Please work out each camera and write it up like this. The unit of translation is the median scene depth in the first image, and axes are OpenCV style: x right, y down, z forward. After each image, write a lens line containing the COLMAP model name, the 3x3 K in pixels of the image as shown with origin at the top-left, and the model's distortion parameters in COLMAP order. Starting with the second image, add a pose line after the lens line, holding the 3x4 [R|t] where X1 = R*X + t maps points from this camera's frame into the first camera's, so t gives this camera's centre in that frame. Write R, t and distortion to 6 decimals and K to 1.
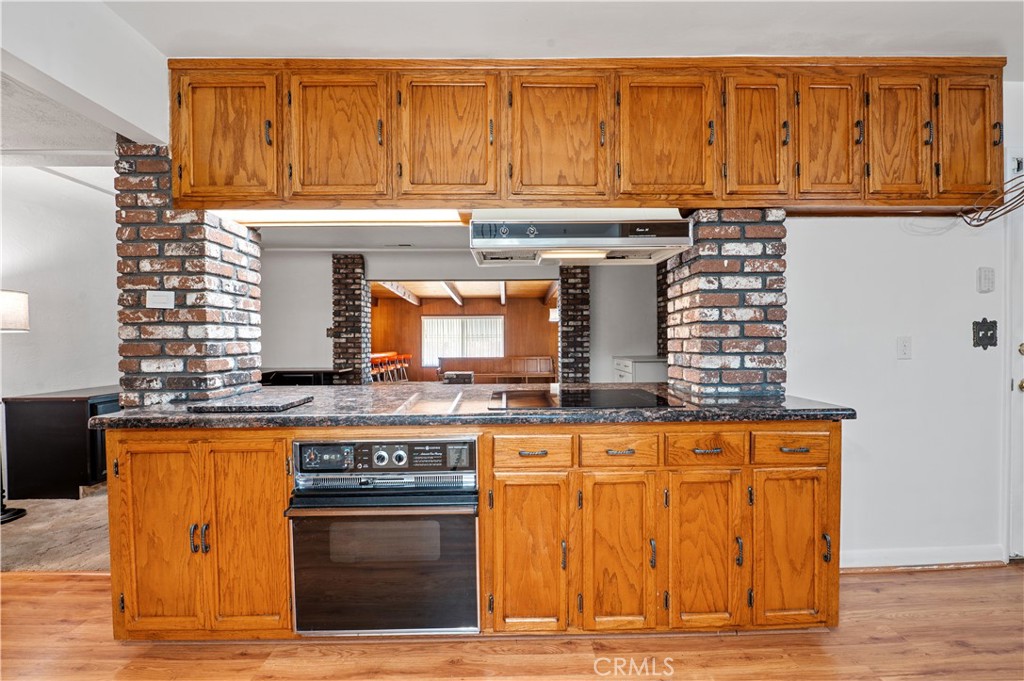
lens RADIAL K [[435.7, 0, 514.5], [0, 435.7, 342.9], [0, 0, 1]] dist [0.000421, -0.000411]
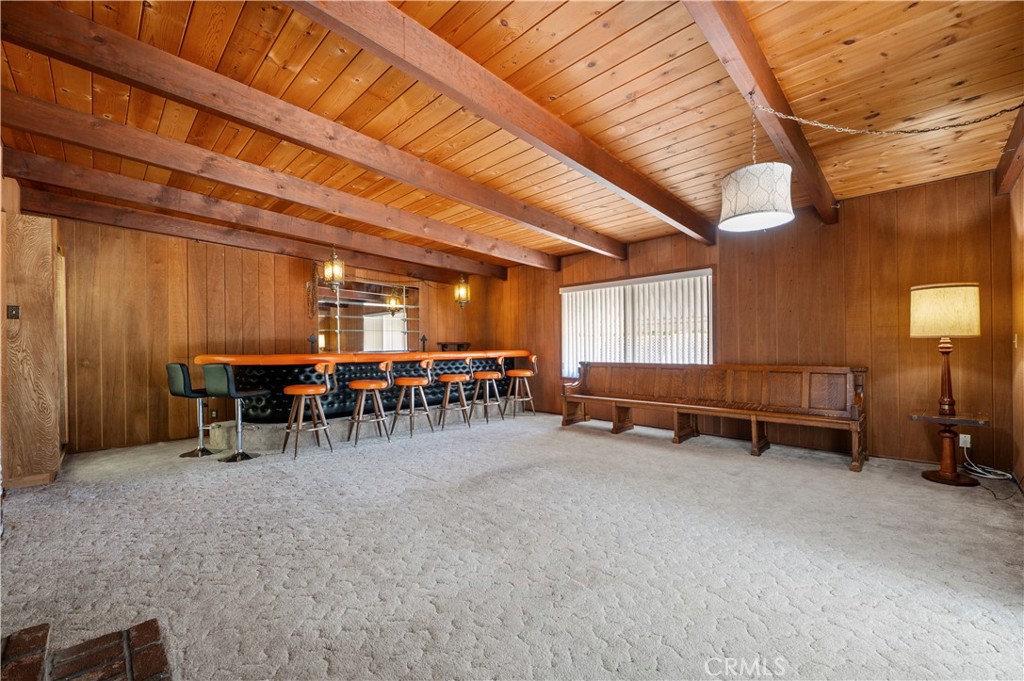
lens RADIAL K [[422.4, 0, 510.8], [0, 422.4, 341.8], [0, 0, 1]] dist [0.000076, -0.000074]
pose [[0.694612, -0.009533, -0.719322, 0.263888], [0.004797, 0.999951, -0.008620, 0.025339], [0.719369, 0.002537, 0.694624, 1.107591]]
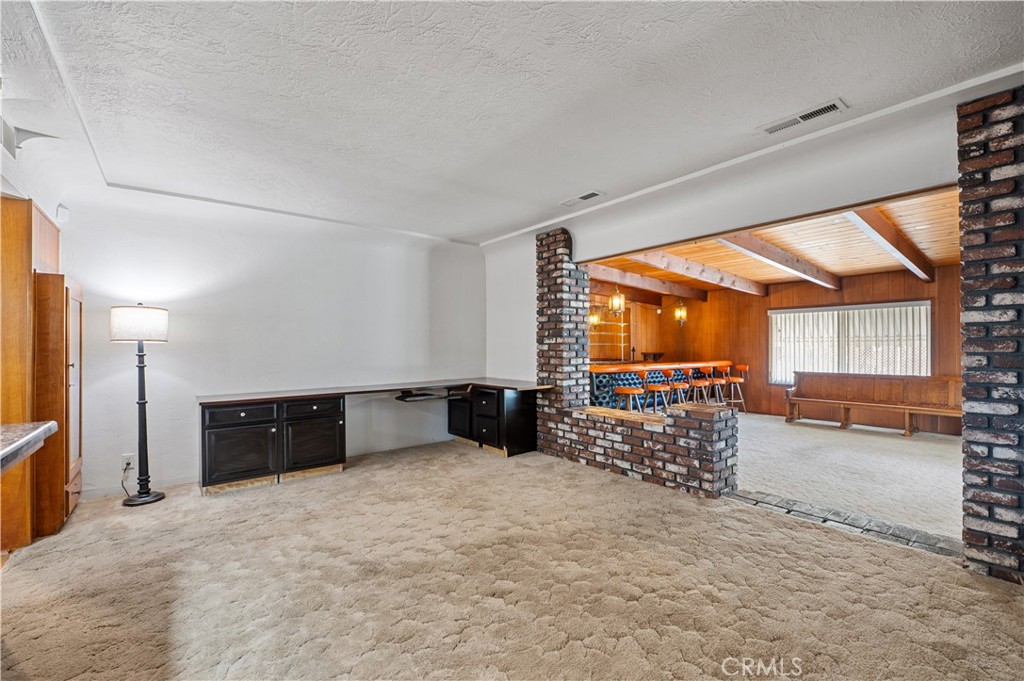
lens RADIAL K [[435.7, 0, 512.6], [0, 435.7, 345.8], [0, 0, 1]] dist [0.000421, -0.000411]
pose [[0.612942, 0.001287, -0.790127, 0.163863], [-0.001994, 0.999998, 0.000082, -0.008338], [0.790125, 0.001525, 0.612944, 0.494071]]
